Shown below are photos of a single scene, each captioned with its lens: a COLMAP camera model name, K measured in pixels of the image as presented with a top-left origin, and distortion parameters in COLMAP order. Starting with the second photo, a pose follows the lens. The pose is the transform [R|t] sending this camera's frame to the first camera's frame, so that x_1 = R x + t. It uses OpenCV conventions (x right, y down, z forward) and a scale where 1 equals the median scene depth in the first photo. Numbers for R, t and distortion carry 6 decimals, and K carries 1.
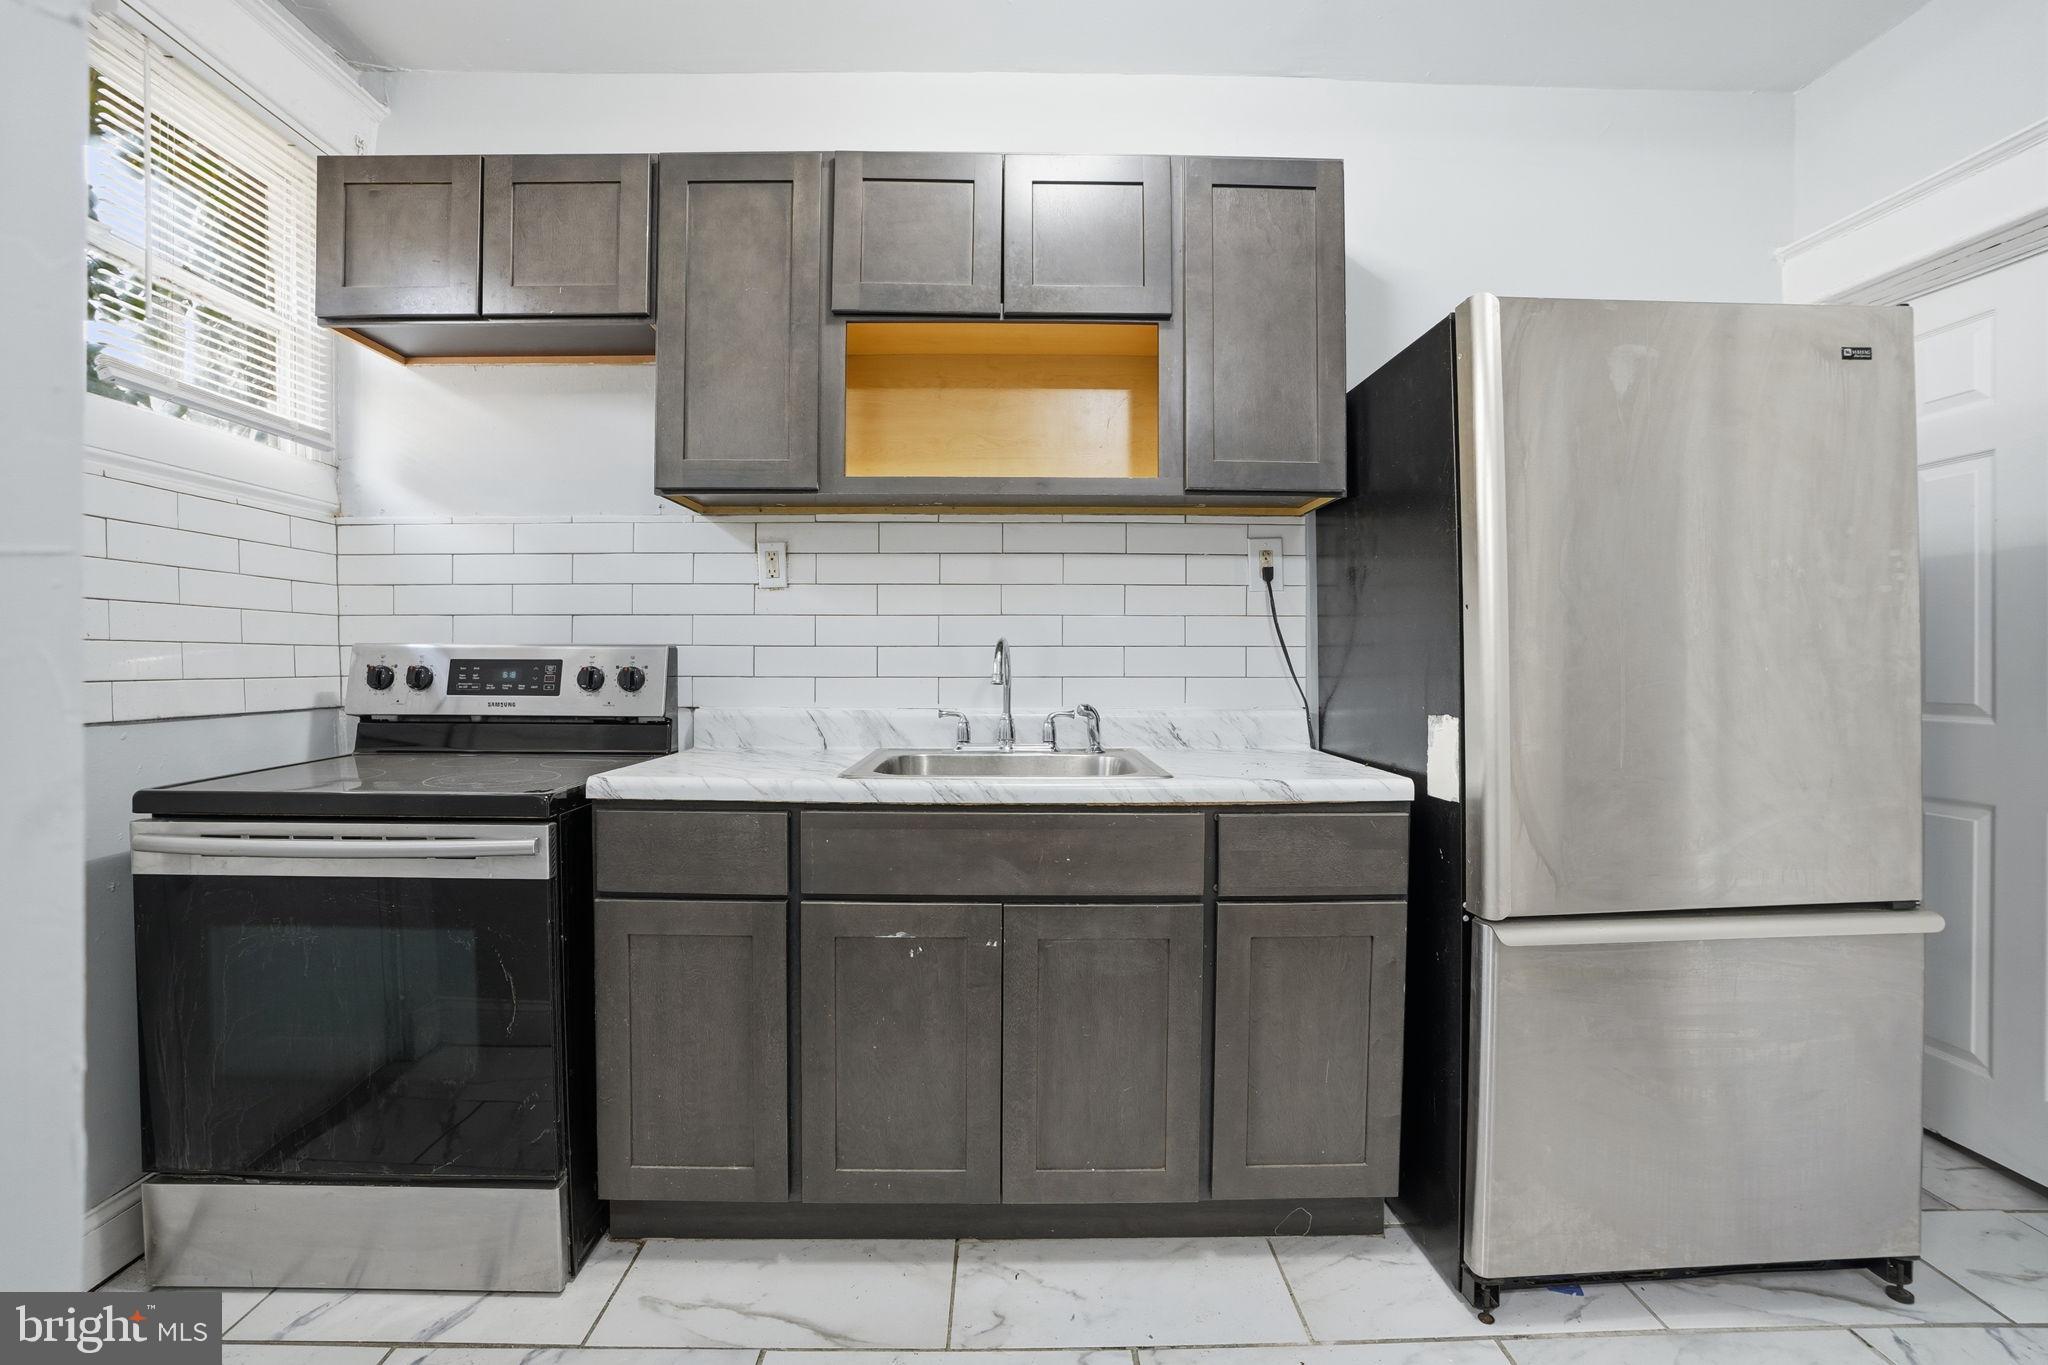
lens RADIAL K [[946.3, 0, 1030.6], [0, 946.3, 665.8], [0, 0, 1]] dist [-0.049518, 0.020705]
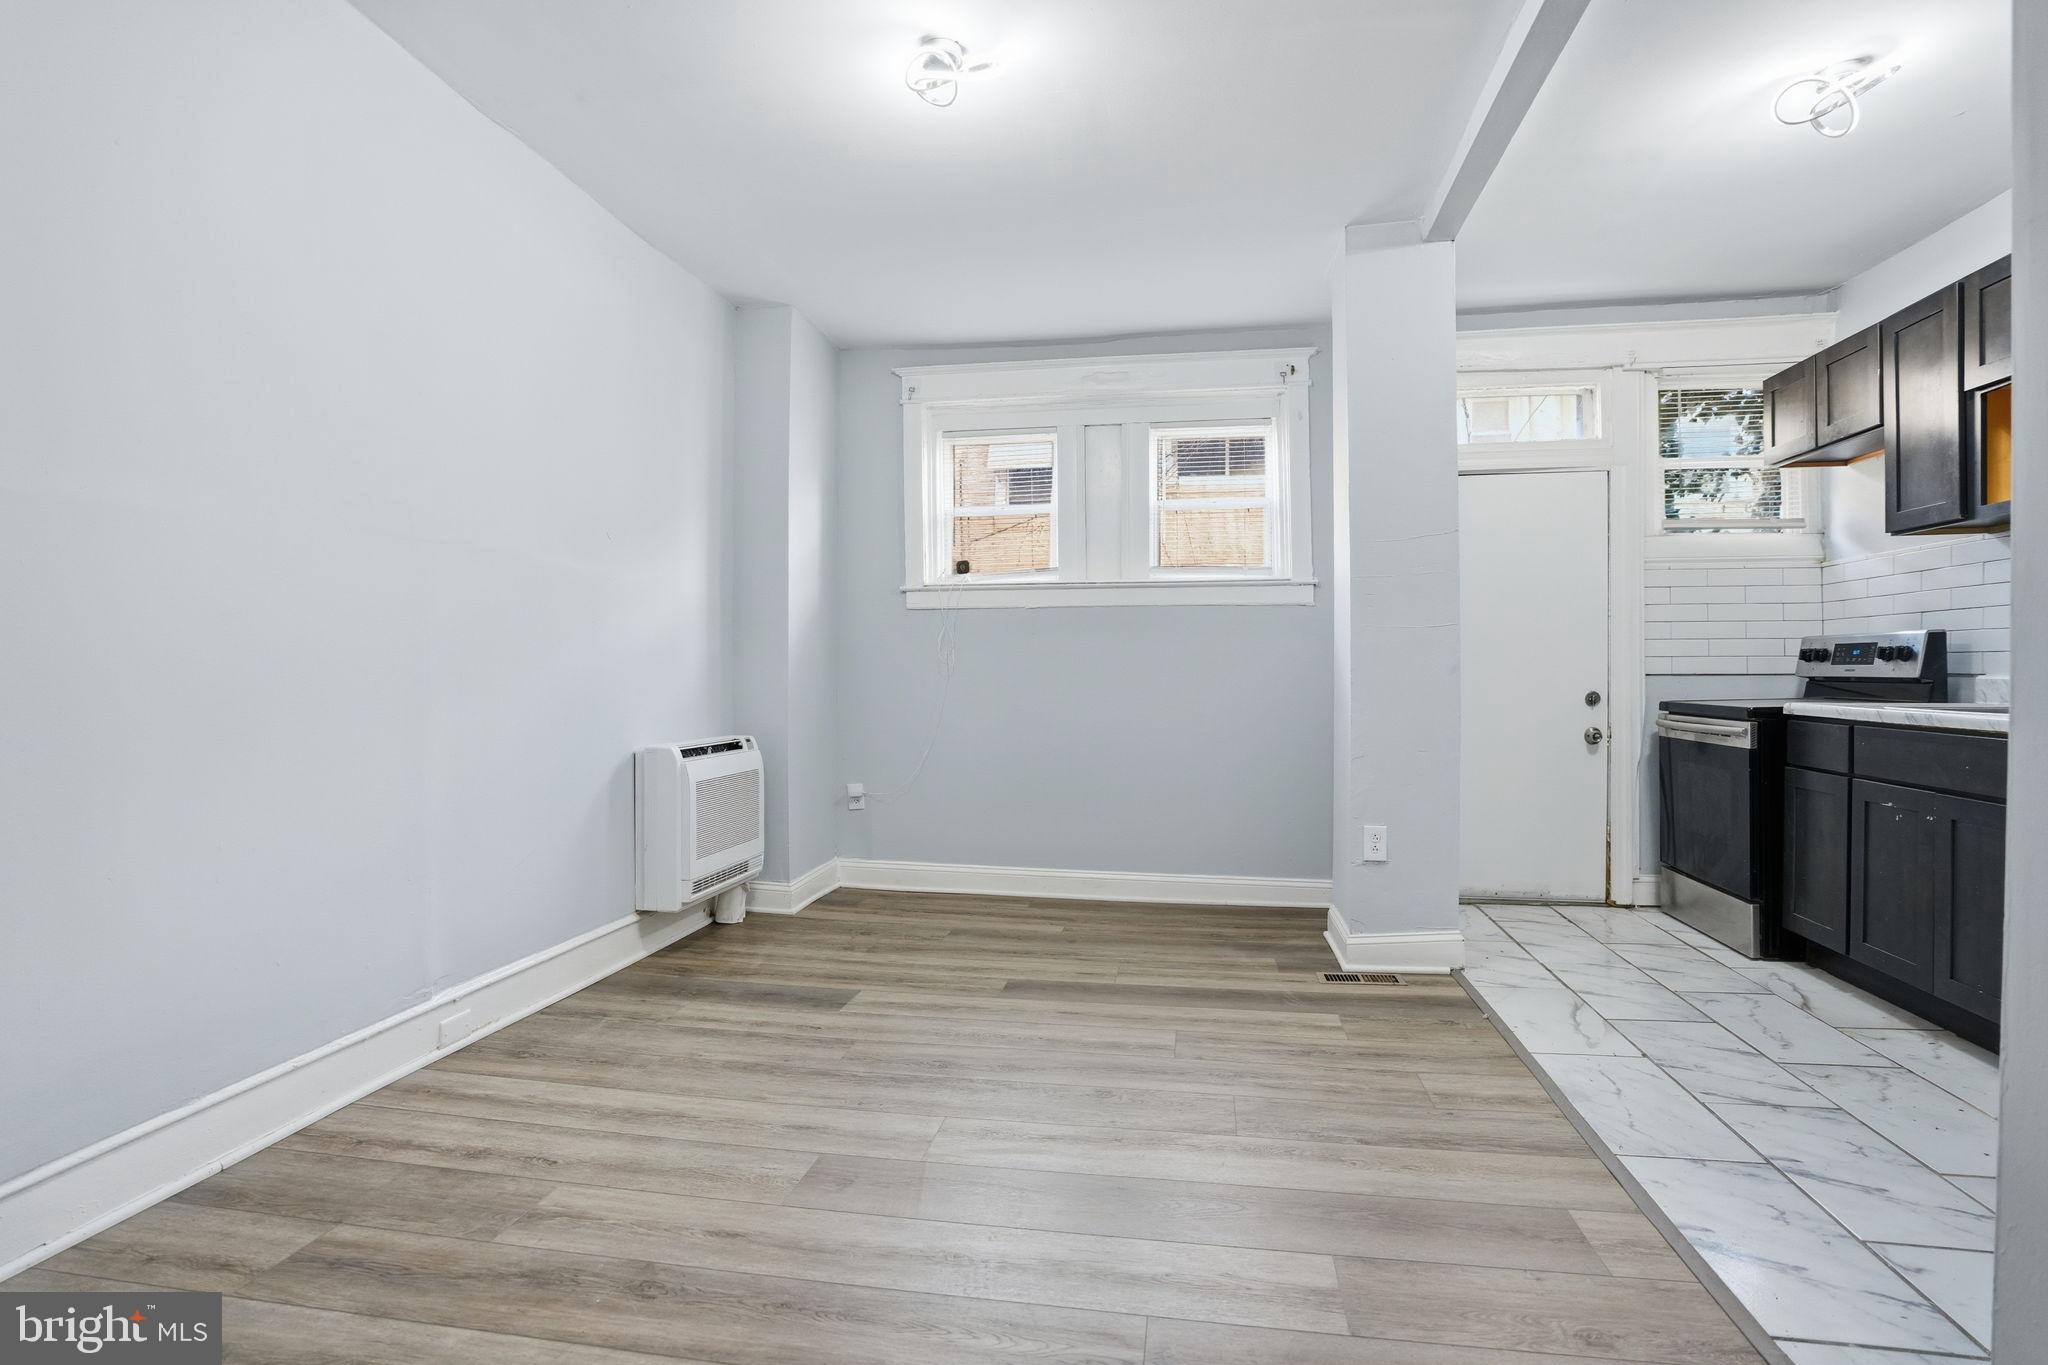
lens RADIAL K [[1163.8, 0, 994.9], [0, 1163.8, 679.3], [0, 0, 1]] dist [-0.043952, 0.032318]
pose [[-0.182249, 0.000643, -0.983252, 1.689541], [-0.002747, 0.999996, 0.001163, 0.058885], [0.983249, 0.002912, -0.182246, -0.121728]]
